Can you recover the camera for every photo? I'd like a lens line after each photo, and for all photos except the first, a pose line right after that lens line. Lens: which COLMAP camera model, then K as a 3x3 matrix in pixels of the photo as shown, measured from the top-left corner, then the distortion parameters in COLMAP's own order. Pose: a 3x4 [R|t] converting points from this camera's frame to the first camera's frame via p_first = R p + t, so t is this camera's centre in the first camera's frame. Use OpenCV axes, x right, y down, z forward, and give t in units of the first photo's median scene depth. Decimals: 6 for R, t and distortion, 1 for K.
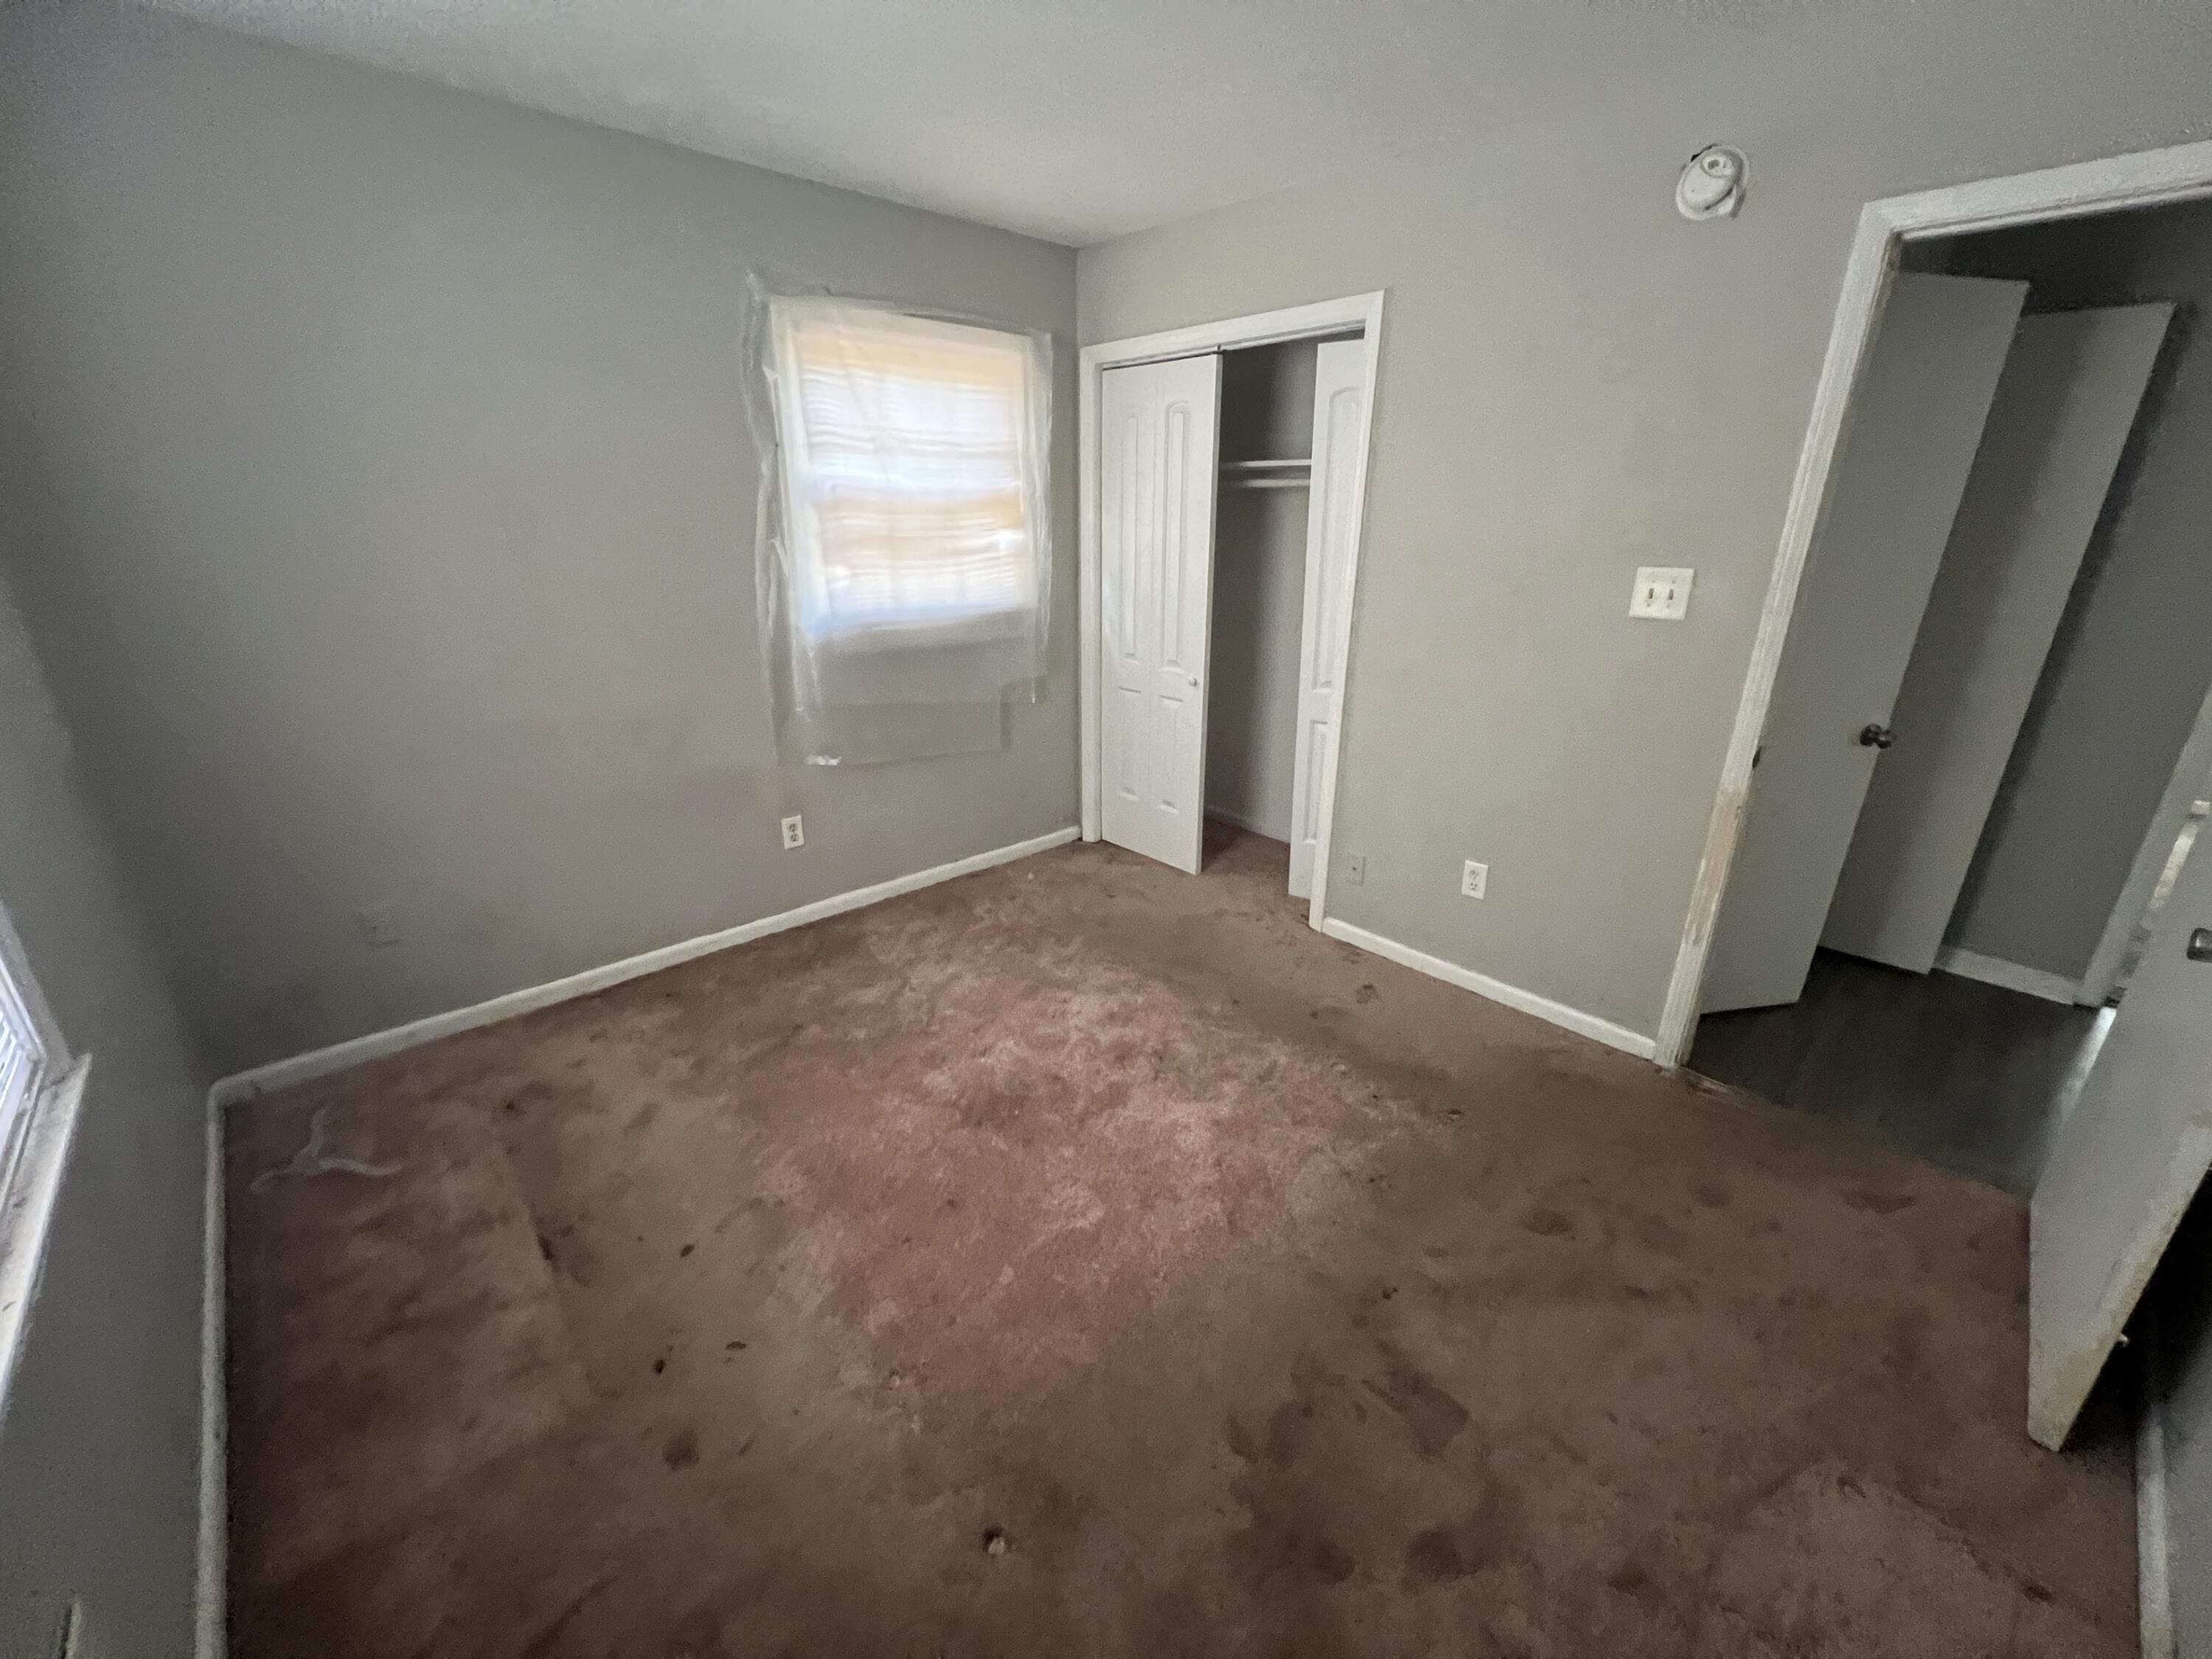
lens RADIAL K [[883.8, 0, 1106.6], [0, 883.8, 824.6], [0, 0, 1]] dist [-0.002165, 0.001075]
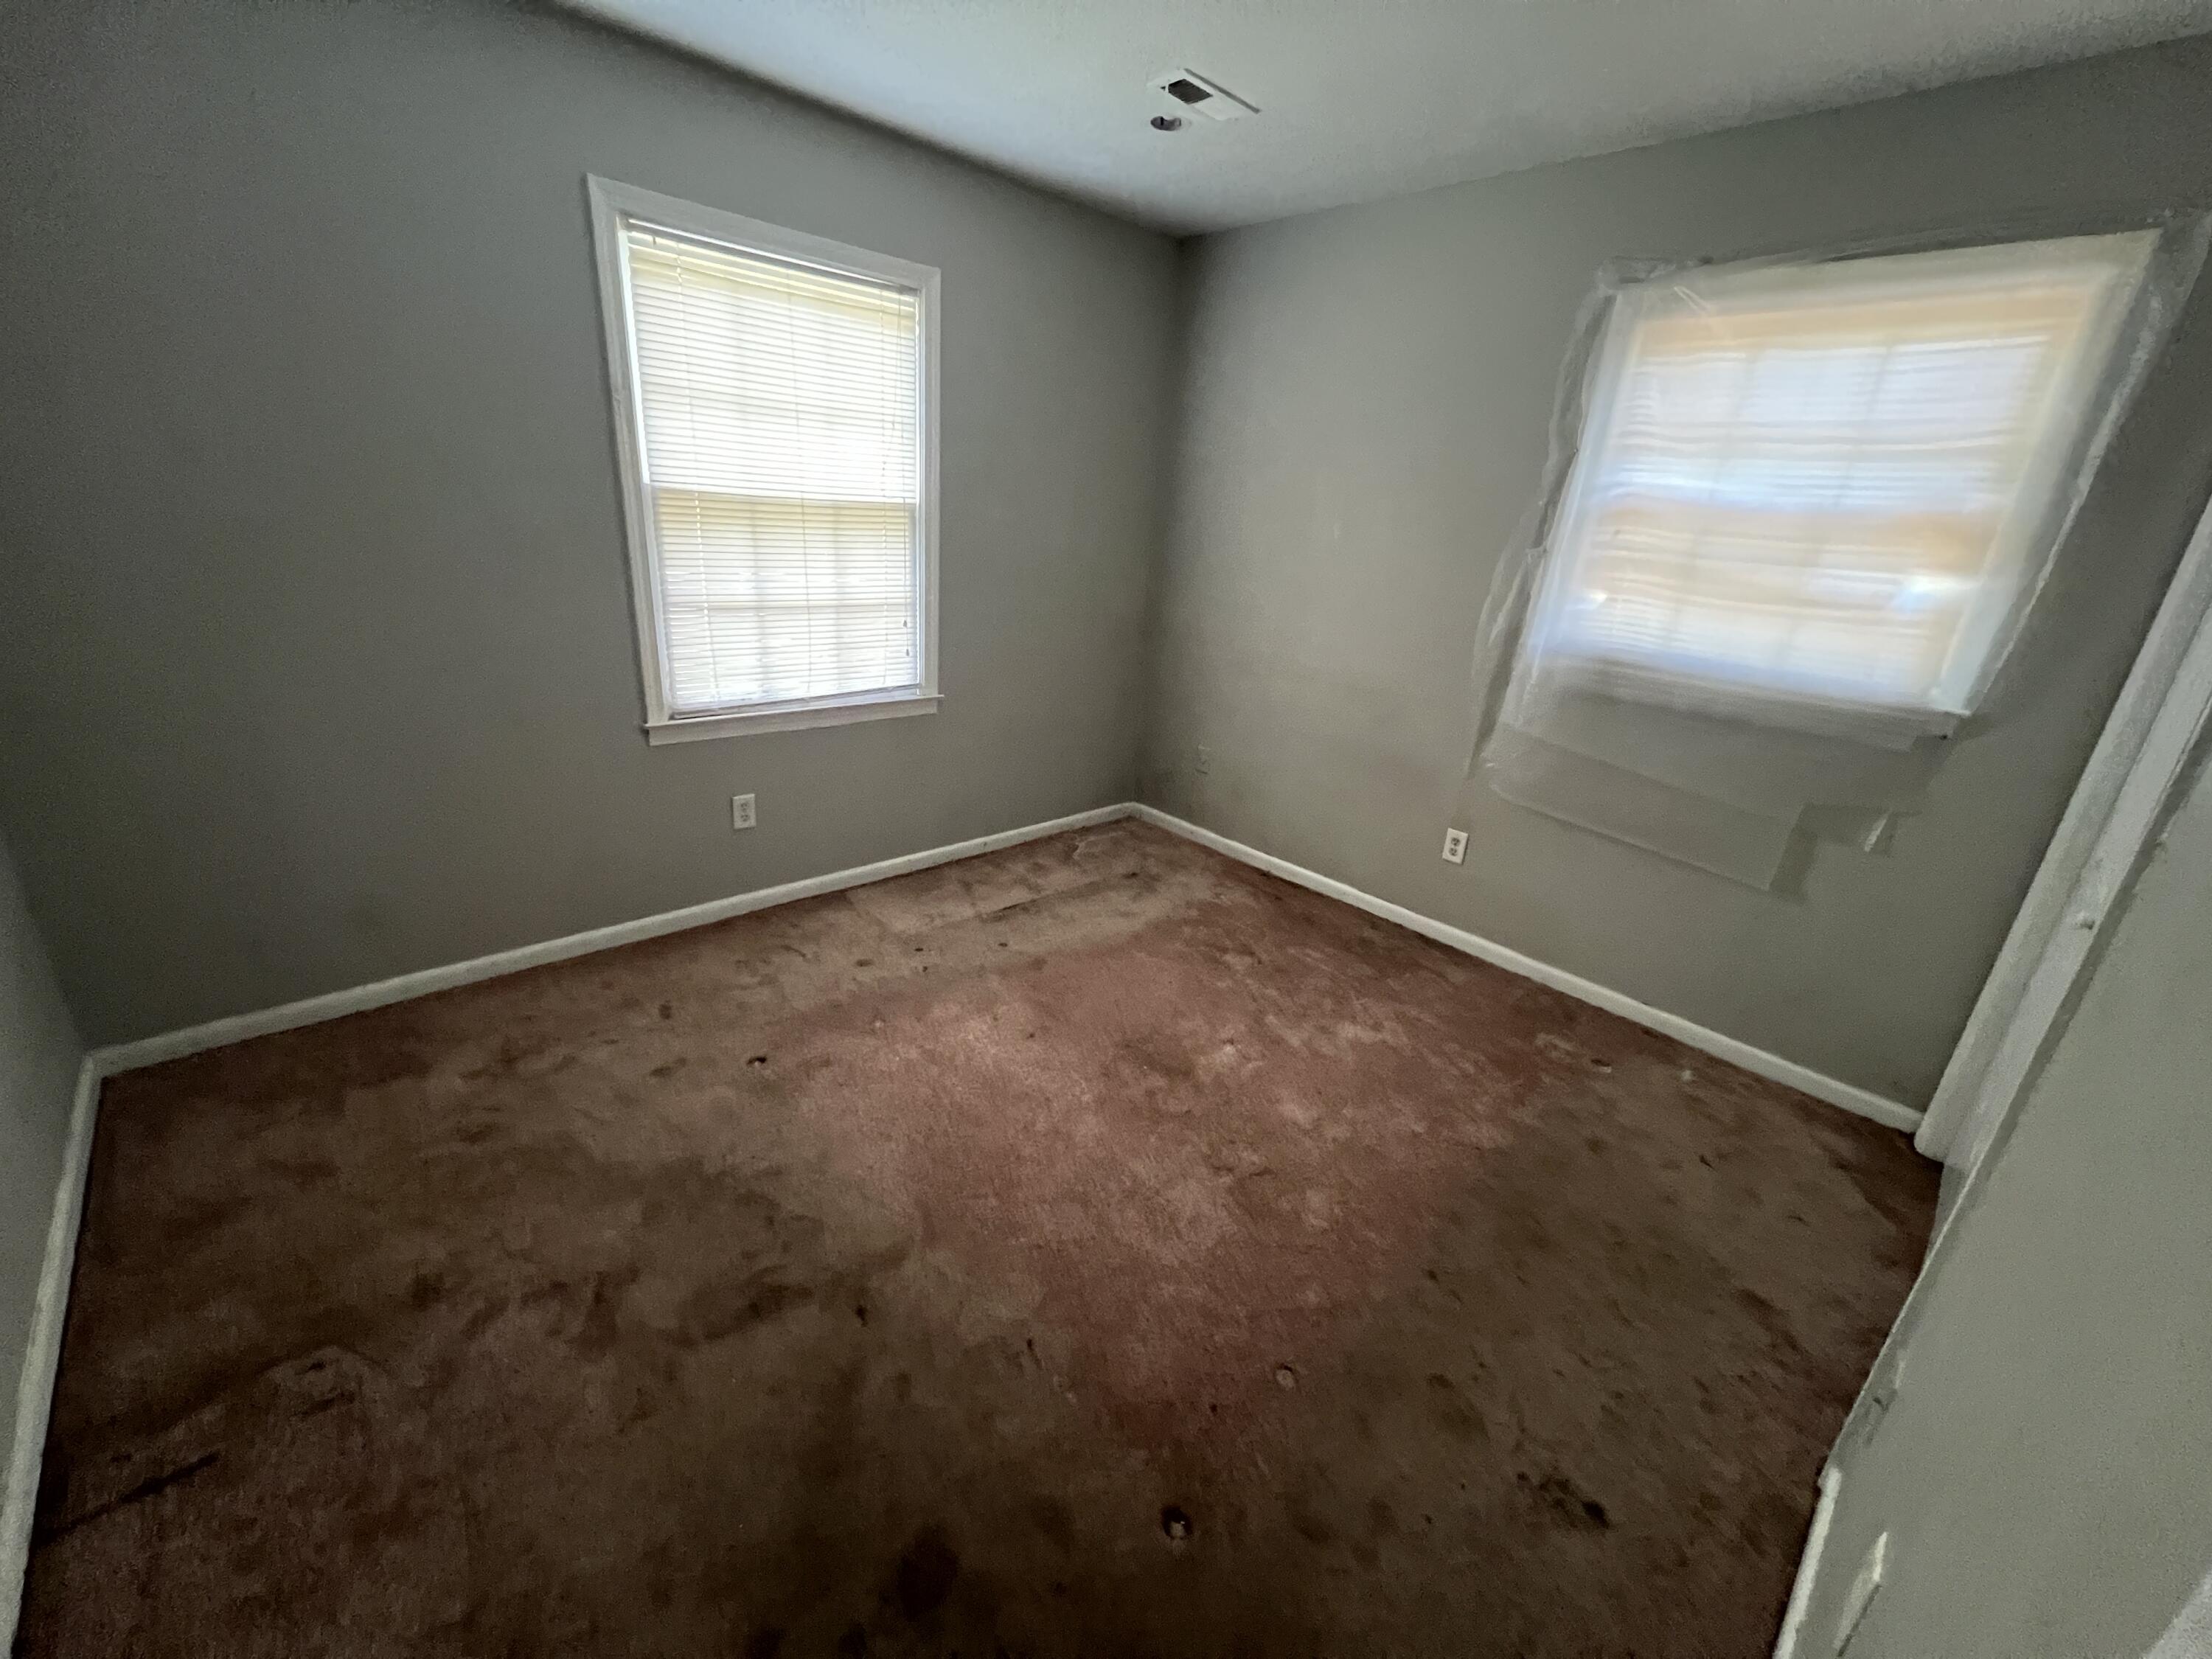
lens RADIAL K [[883.8, 0, 1098.8], [0, 883.8, 816.5], [0, 0, 1]] dist [-0.002165, 0.001075]
pose [[0.002462, 0.328827, -0.944387, 0.580816], [-0.402660, 0.864772, 0.300056, -0.161568], [0.915346, 0.379528, 0.134534, 0.523499]]
